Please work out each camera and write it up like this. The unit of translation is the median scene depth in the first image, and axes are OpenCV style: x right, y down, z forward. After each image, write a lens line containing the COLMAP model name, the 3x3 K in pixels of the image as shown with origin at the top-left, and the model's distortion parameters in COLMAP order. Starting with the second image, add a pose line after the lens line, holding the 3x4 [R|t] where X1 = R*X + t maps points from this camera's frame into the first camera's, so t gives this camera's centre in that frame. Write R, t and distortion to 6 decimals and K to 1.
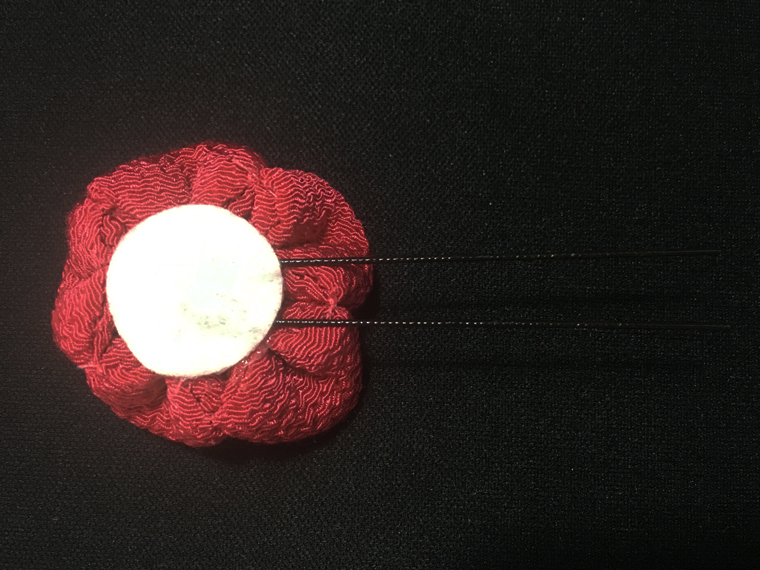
lens RADIAL K [[626.8, 0, 385.1], [0, 626.8, 285.5], [0, 0, 1]] dist [-0.008479, -0.002894]
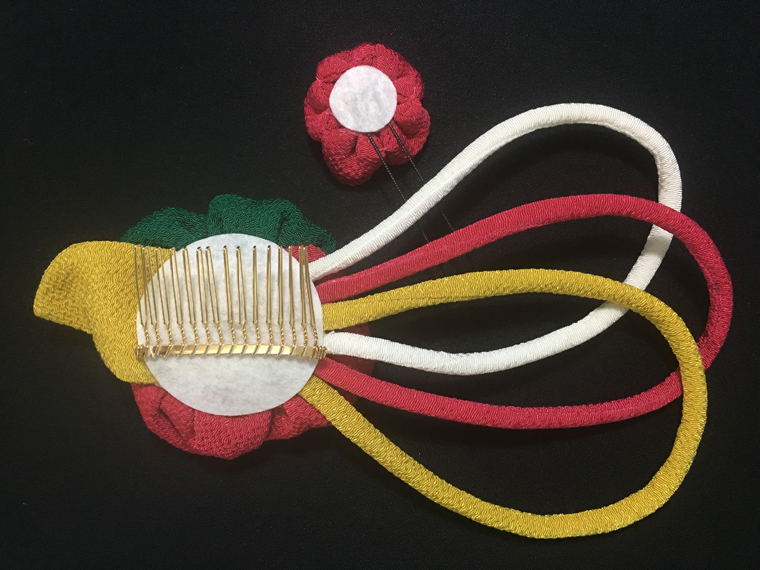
lens RADIAL K [[626.8, 0, 376.2], [0, 626.8, 282.0], [0, 0, 1]] dist [-0.008479, -0.002894]
pose [[0.480941, 0.873552, -0.074847, 0.555977], [-0.867384, 0.486512, 0.104649, 0.054408], [0.127830, 0.014591, 0.991689, -1.504743]]
